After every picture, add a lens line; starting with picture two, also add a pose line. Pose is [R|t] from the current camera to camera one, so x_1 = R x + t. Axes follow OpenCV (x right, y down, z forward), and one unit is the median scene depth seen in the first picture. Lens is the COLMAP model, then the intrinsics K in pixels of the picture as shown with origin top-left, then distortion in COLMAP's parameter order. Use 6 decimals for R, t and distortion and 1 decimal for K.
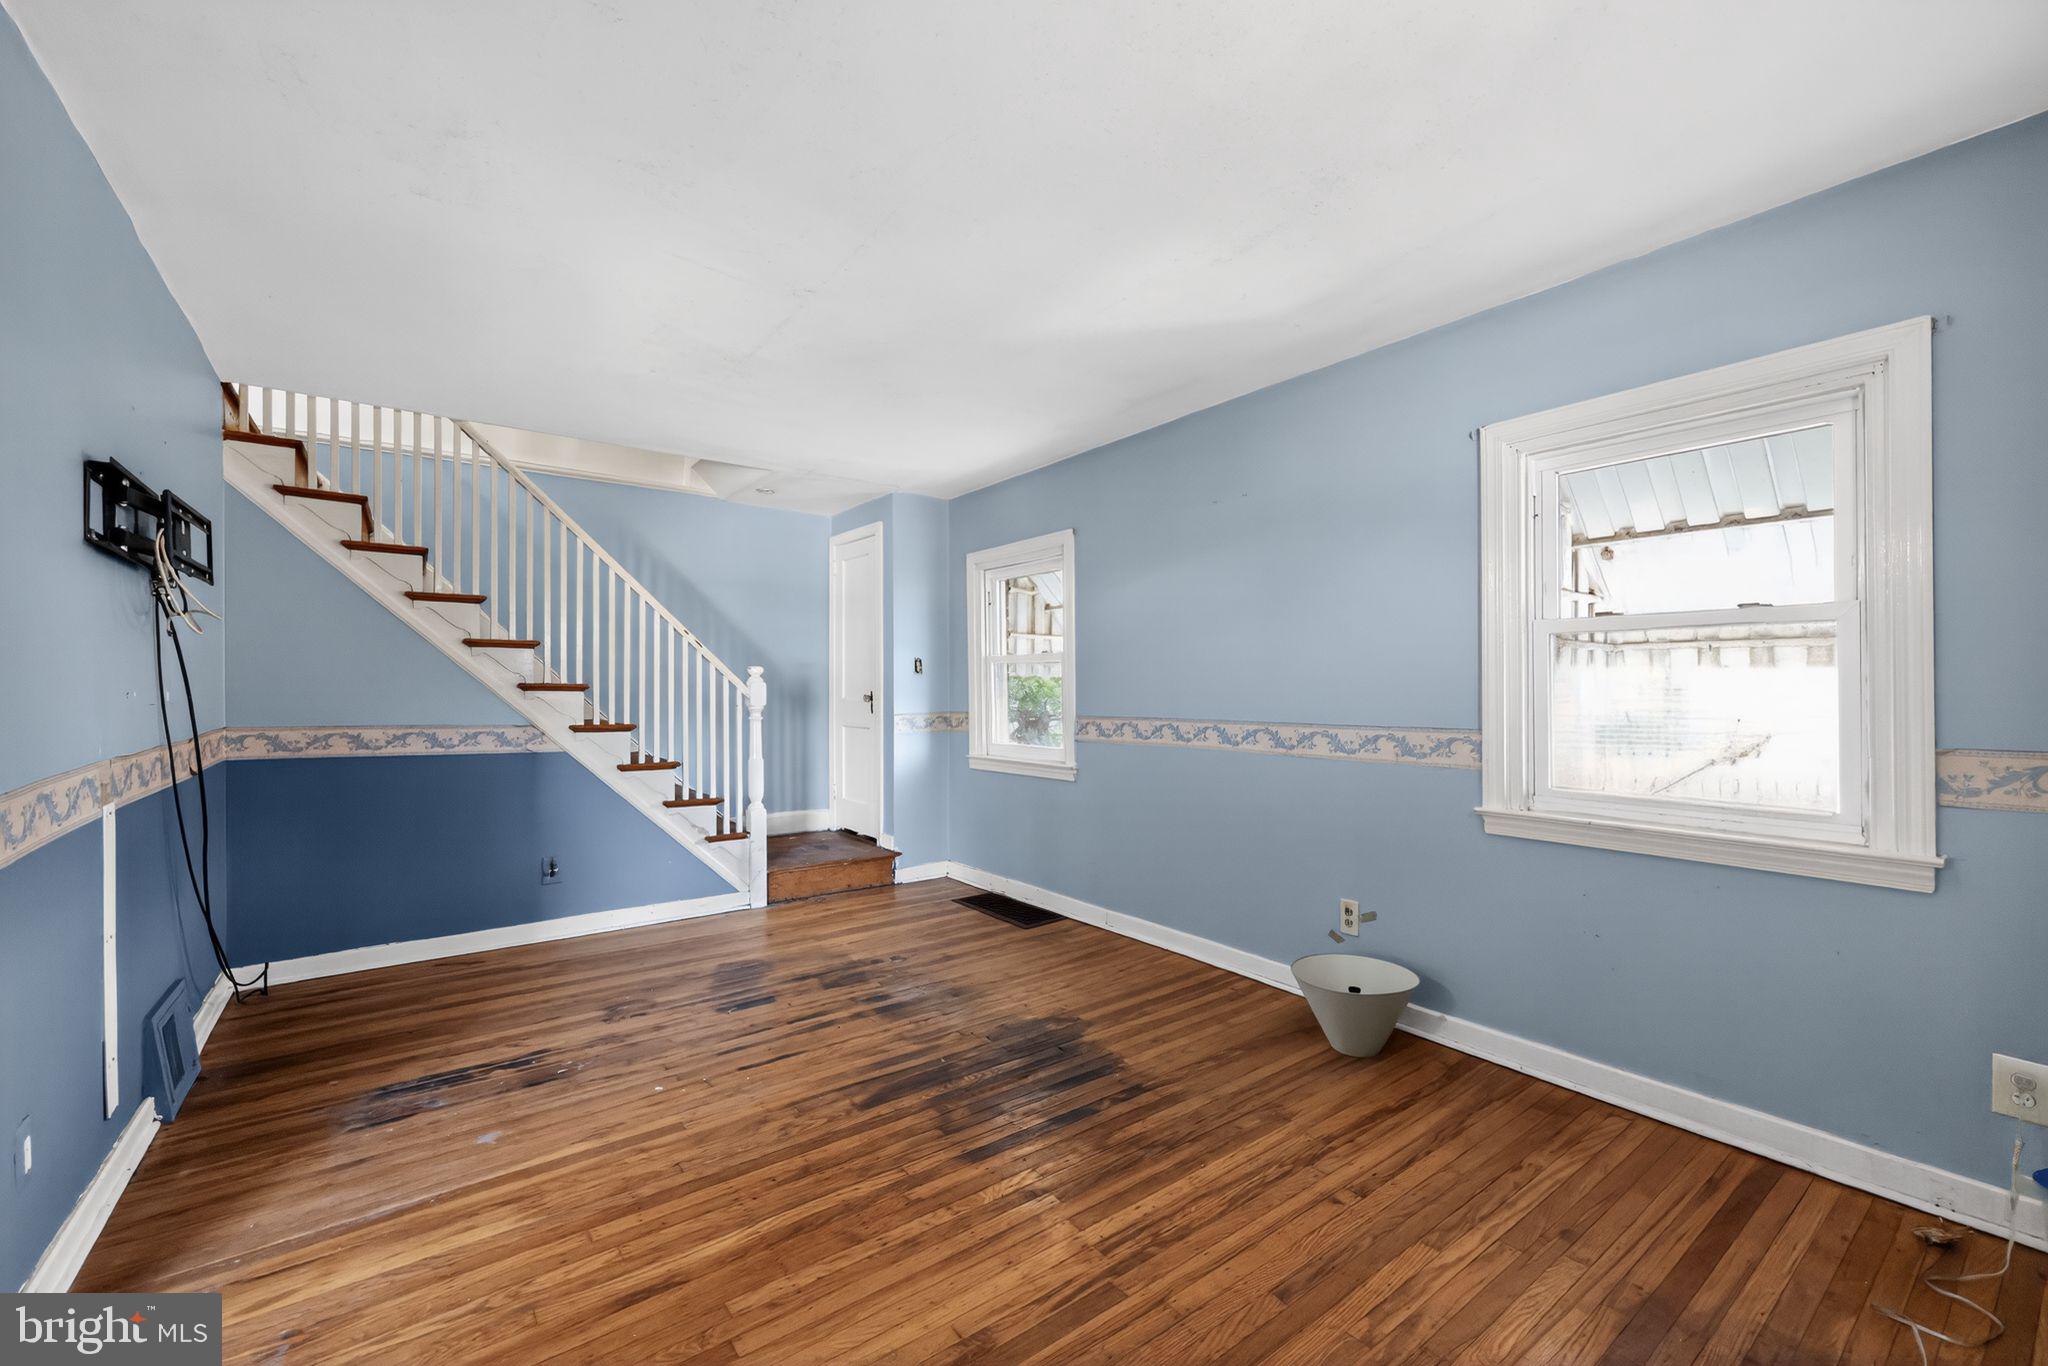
lens RADIAL K [[825.4, 0, 1016.2], [0, 825.4, 689.0], [0, 0, 1]] dist [0.001177, -0.000010]
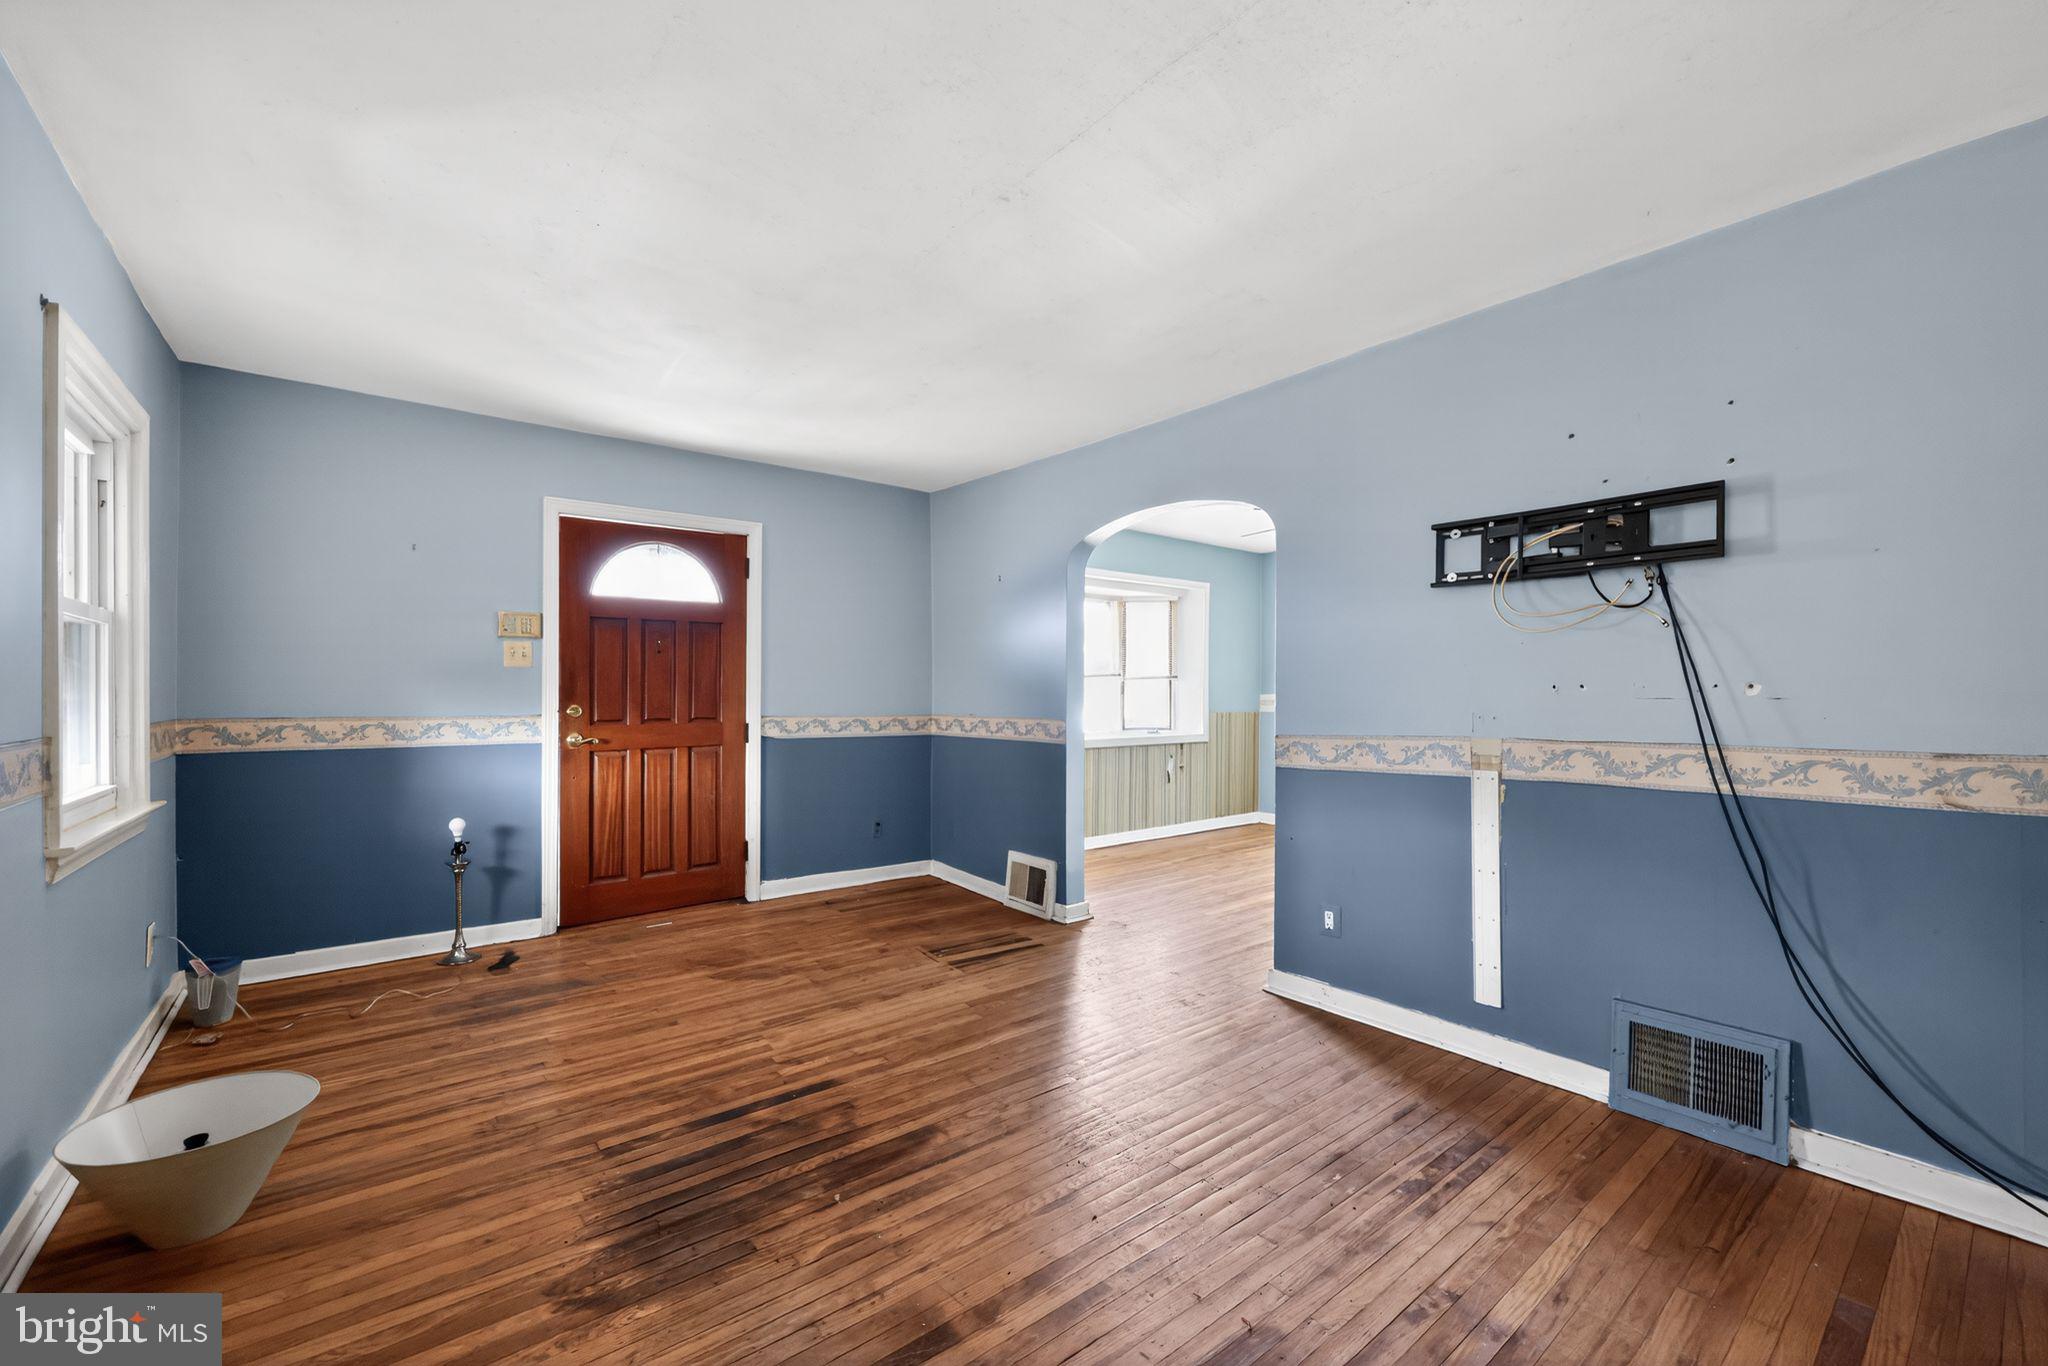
lens RADIAL K [[825.4, 0, 1016.2], [0, 825.4, 689.0], [0, 0, 1]] dist [0.001177, -0.000010]
pose [[-0.999481, -0.002308, -0.032122, -0.193267], [-0.002061, 0.999968, -0.007732, 0.012673], [0.032139, -0.007661, -0.999454, 1.511739]]
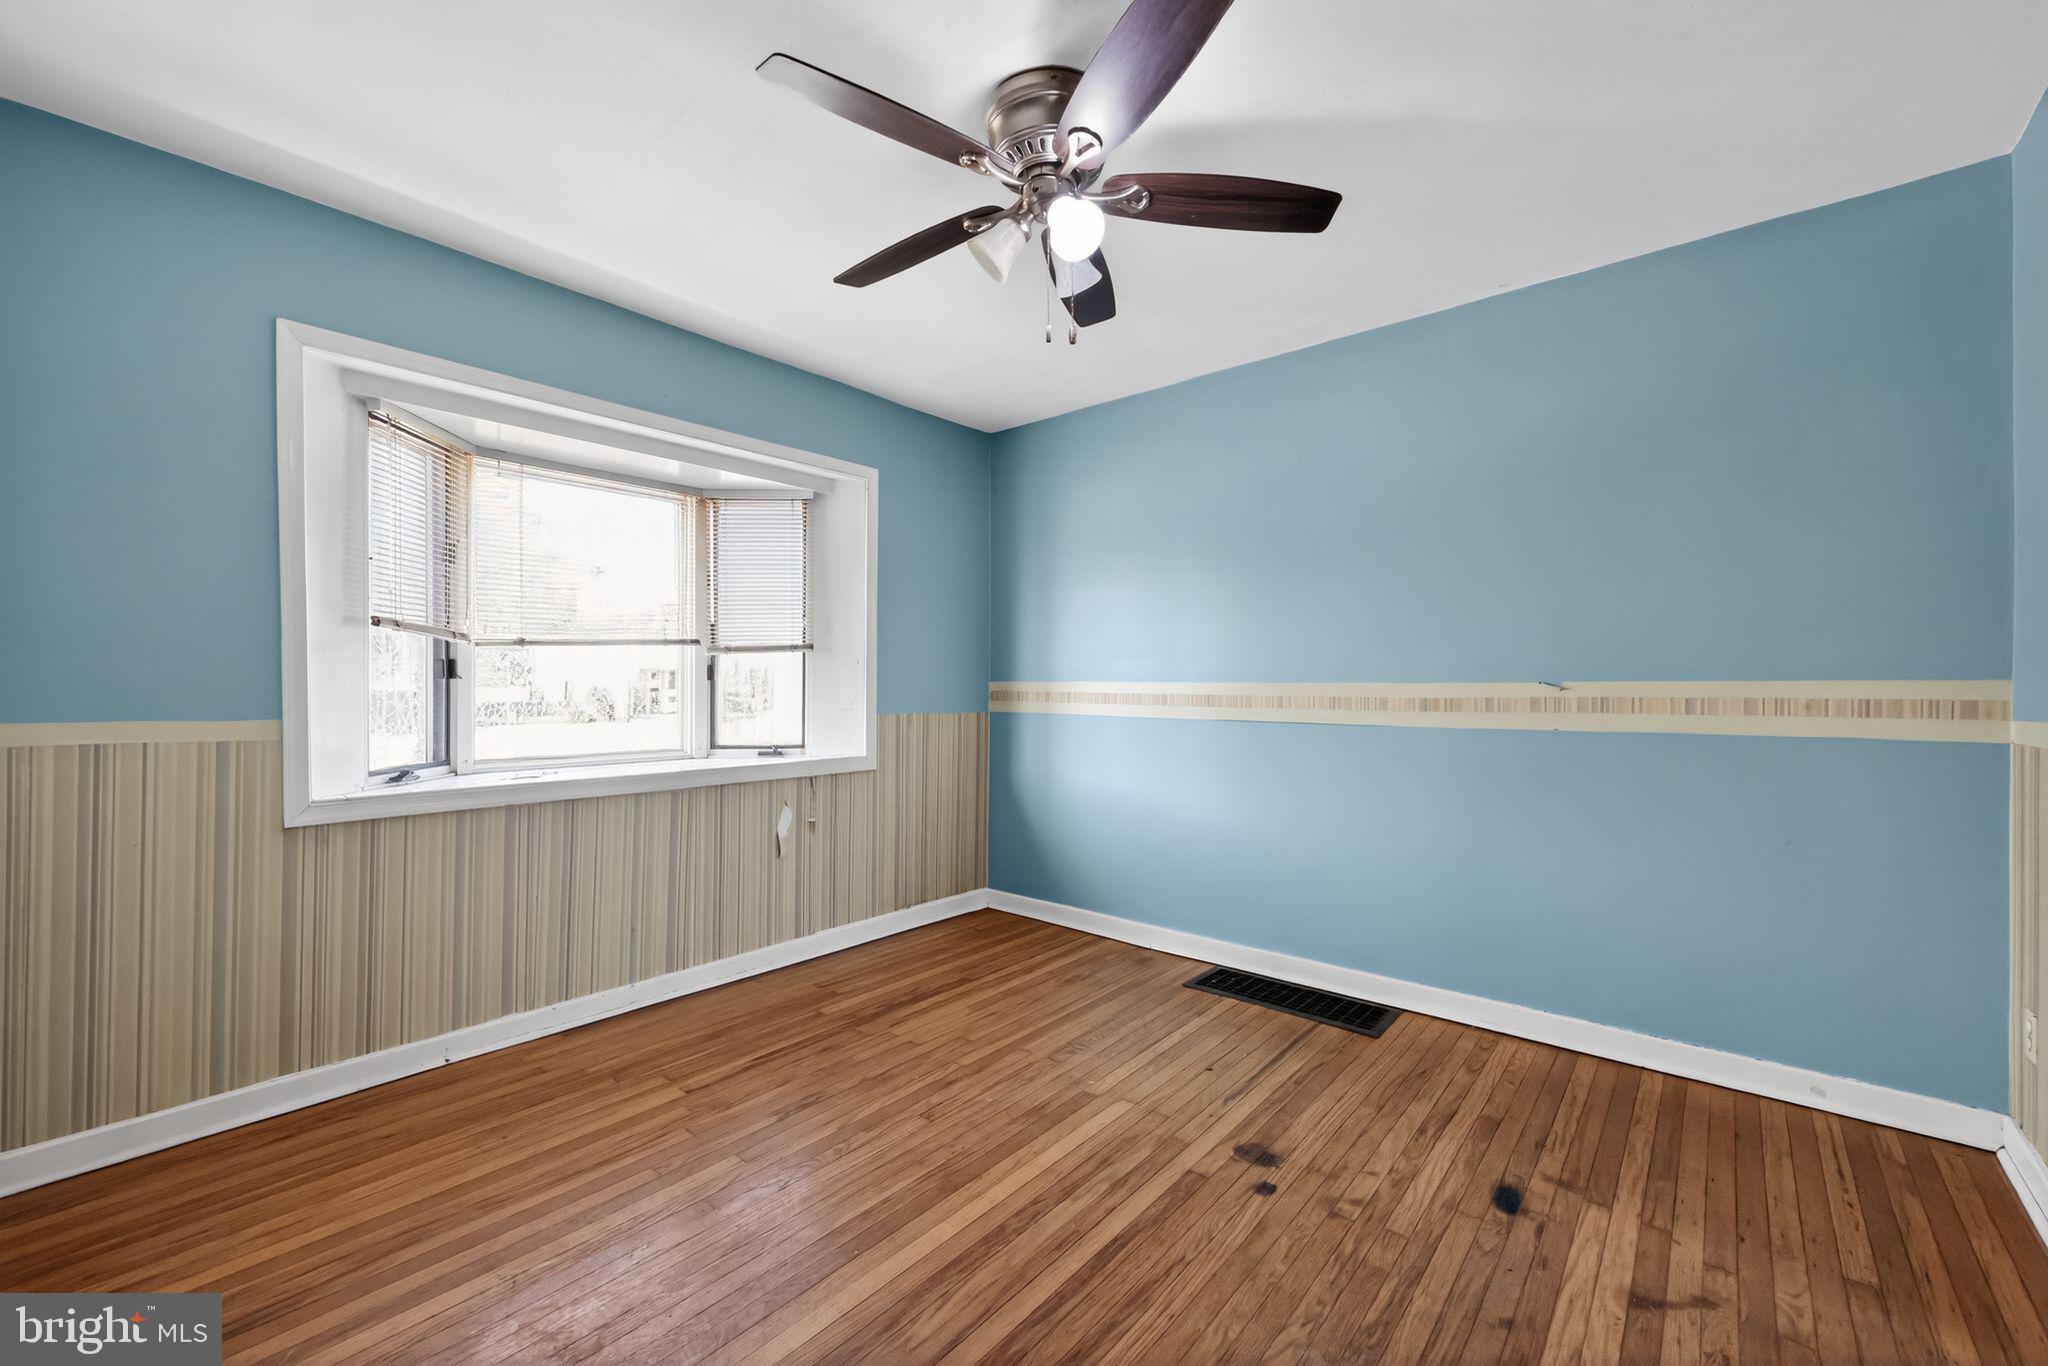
lens RADIAL K [[821.0, 0, 1013.7], [0, 821.0, 684.4], [0, 0, 1]] dist [-0.001808, -0.000508]
pose [[-0.977580, 0.000774, -0.210562, -0.743252], [0.001762, 0.999988, -0.004505, 0.020725], [0.210556, -0.004775, -0.977570, 0.461342]]
